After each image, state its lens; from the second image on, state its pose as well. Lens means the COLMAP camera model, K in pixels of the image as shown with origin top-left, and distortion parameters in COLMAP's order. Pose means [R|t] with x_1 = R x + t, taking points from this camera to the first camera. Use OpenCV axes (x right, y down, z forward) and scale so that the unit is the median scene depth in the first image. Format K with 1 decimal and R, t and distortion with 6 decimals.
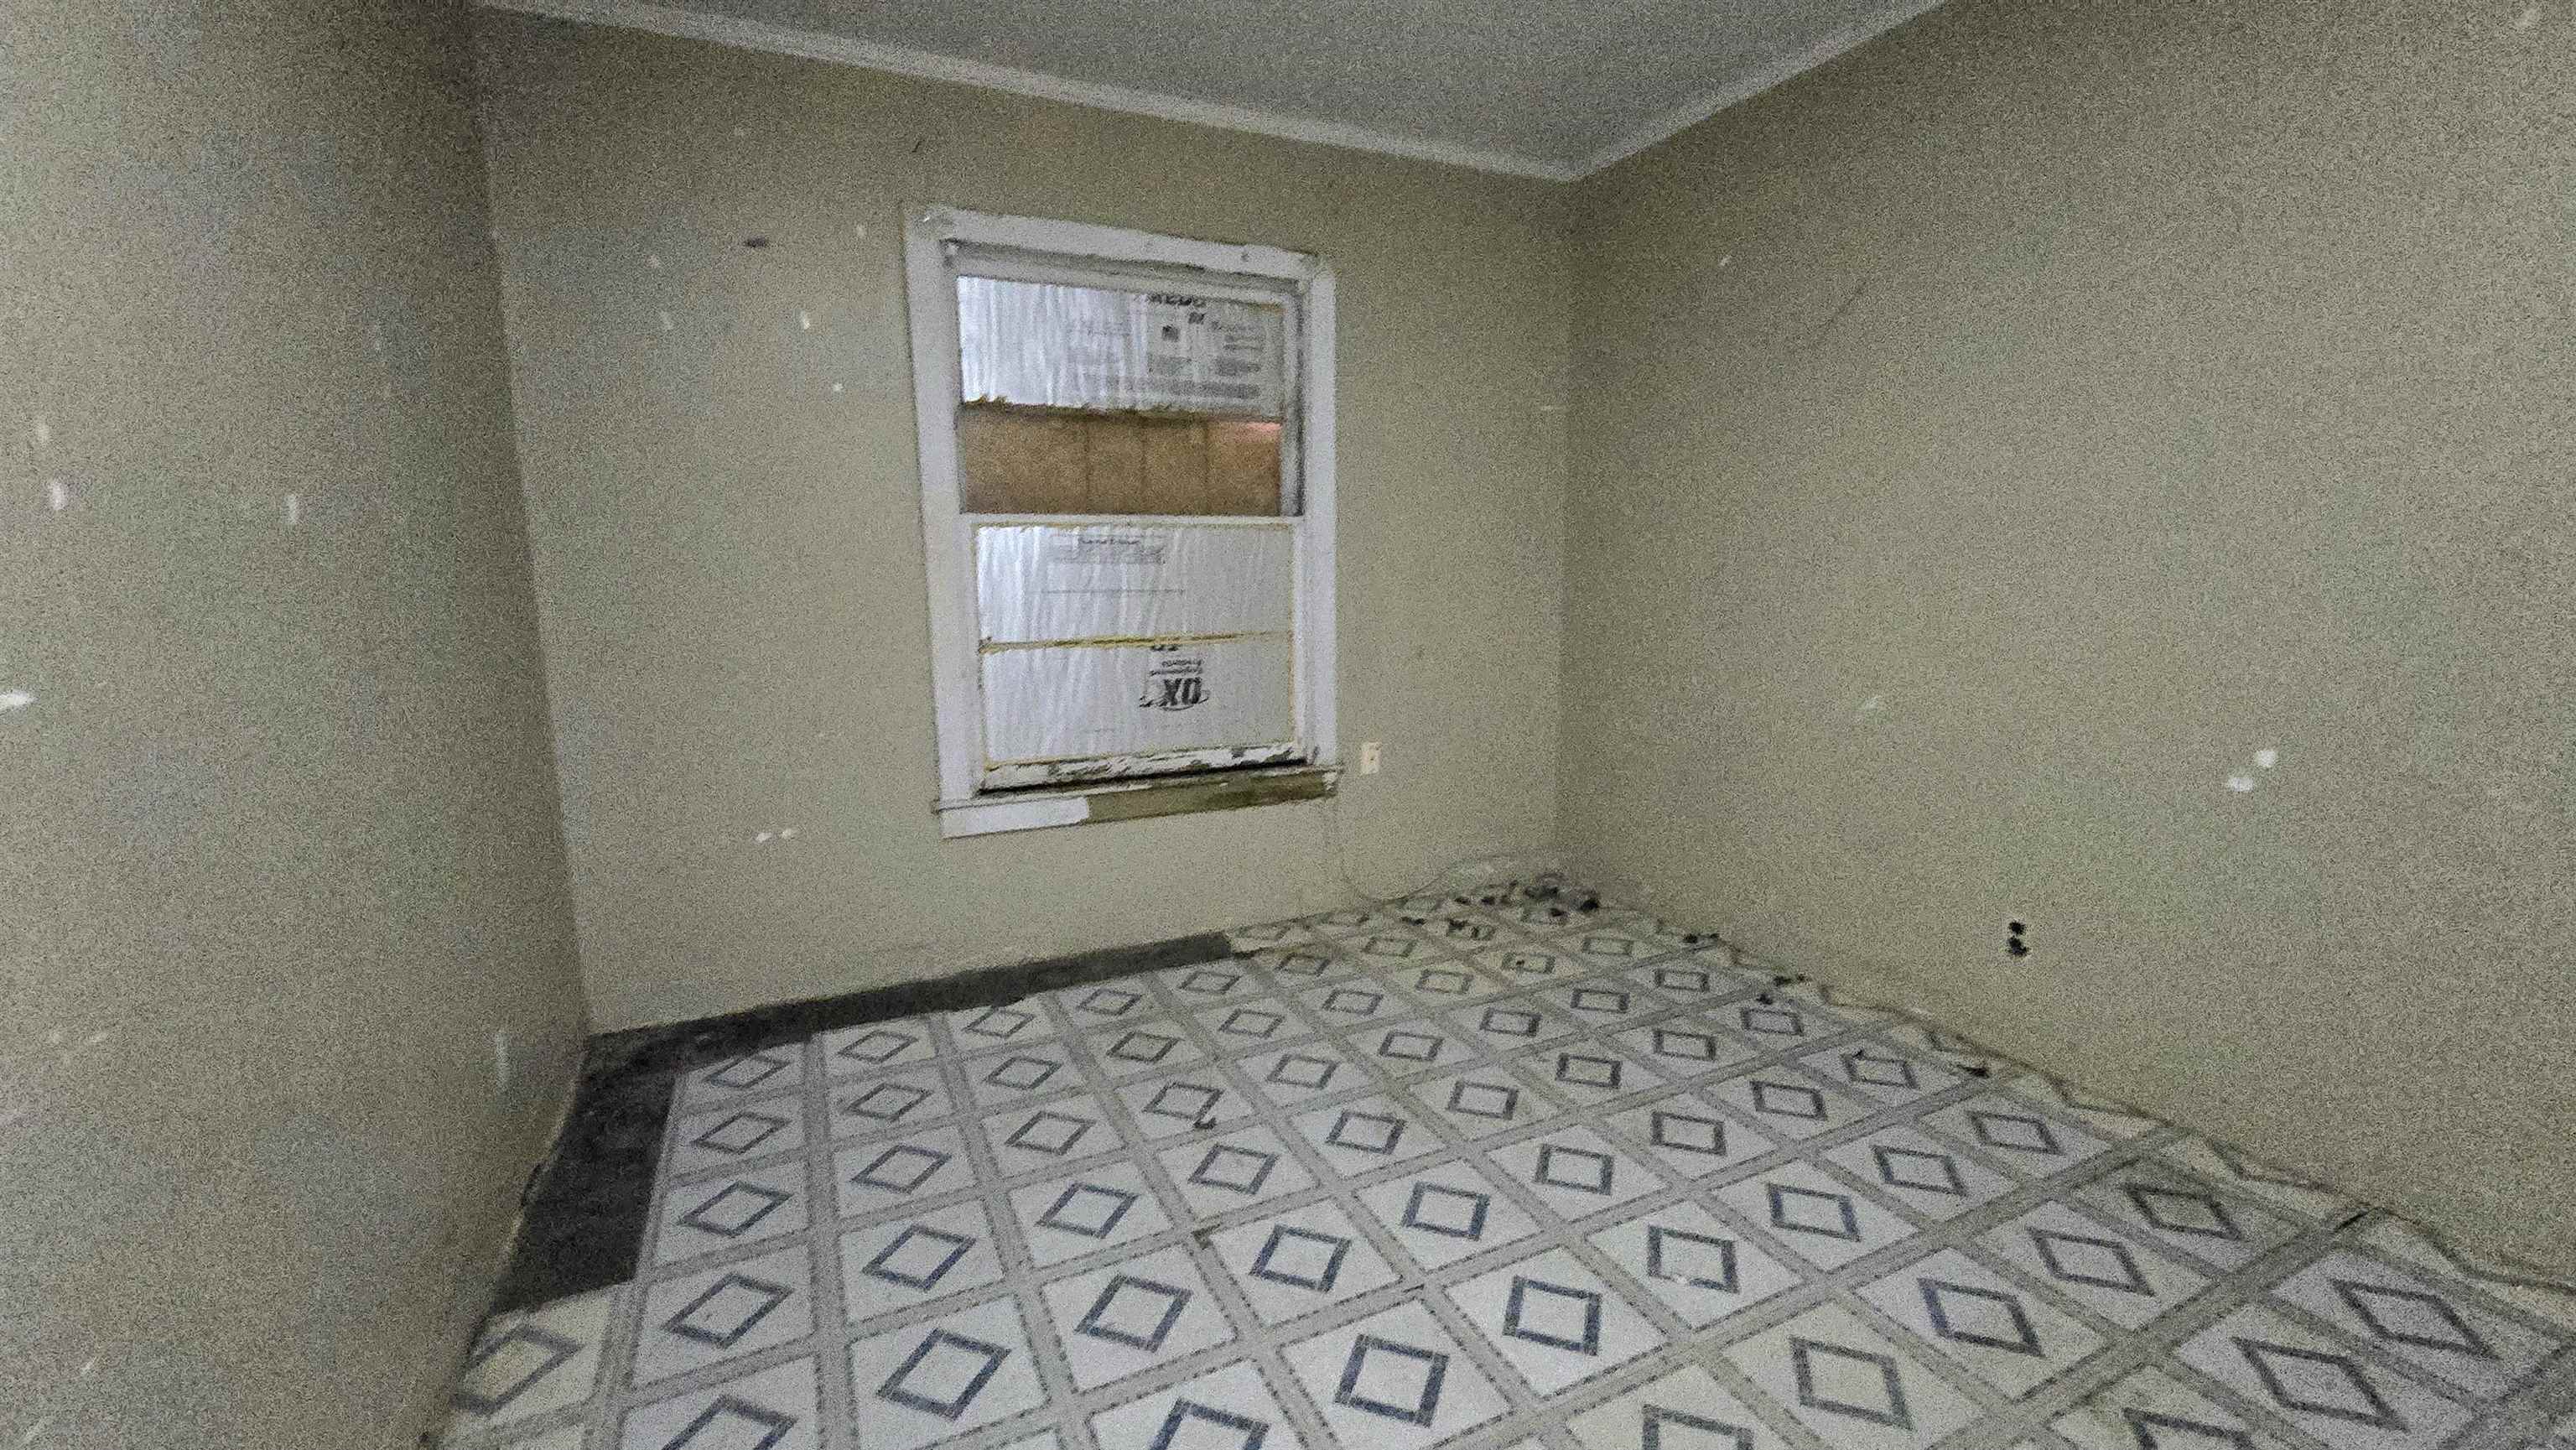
lens RADIAL K [[1057.3, 0, 1276.1], [0, 1057.3, 719.2], [0, 0, 1]] dist [-0.000101, -0.000721]
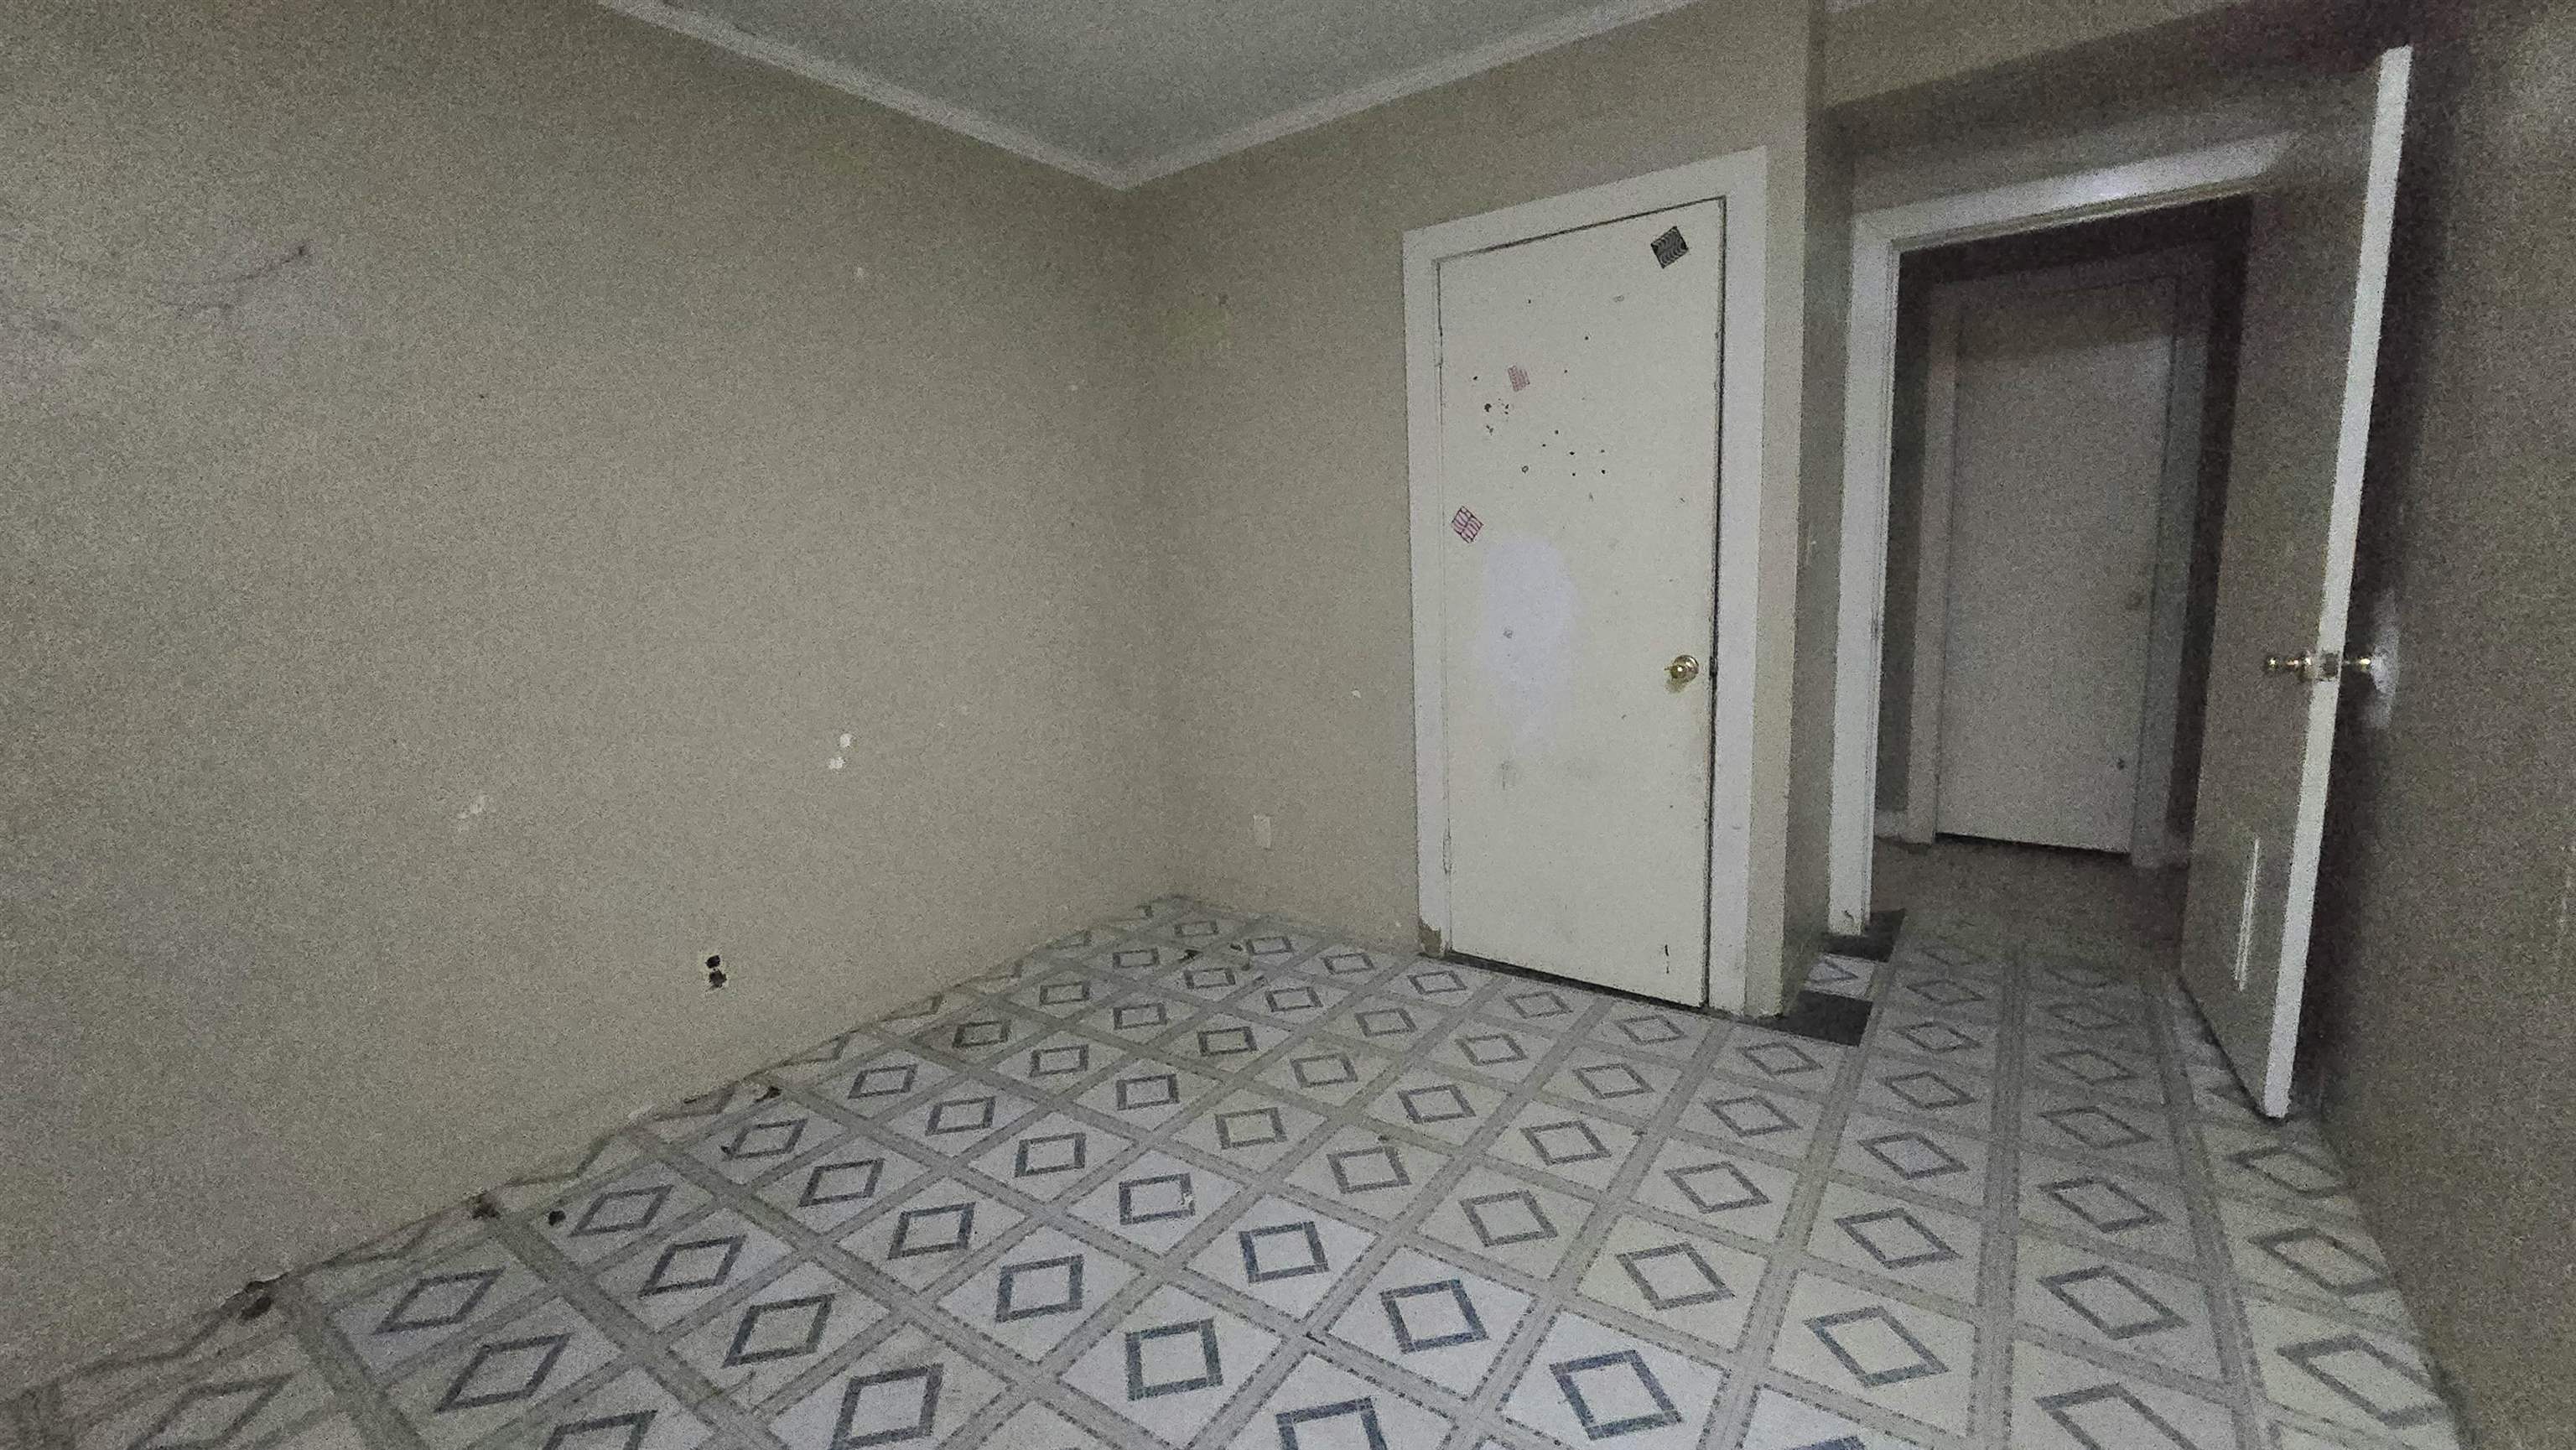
lens RADIAL K [[1057.3, 0, 1276.1], [0, 1057.3, 719.2], [0, 0, 1]] dist [-0.000101, -0.000721]
pose [[-0.493331, -0.104675, 0.863520, -0.537287], [0.184120, 0.957672, 0.221277, -0.191752], [-0.850132, 0.268154, -0.453177, 1.131823]]
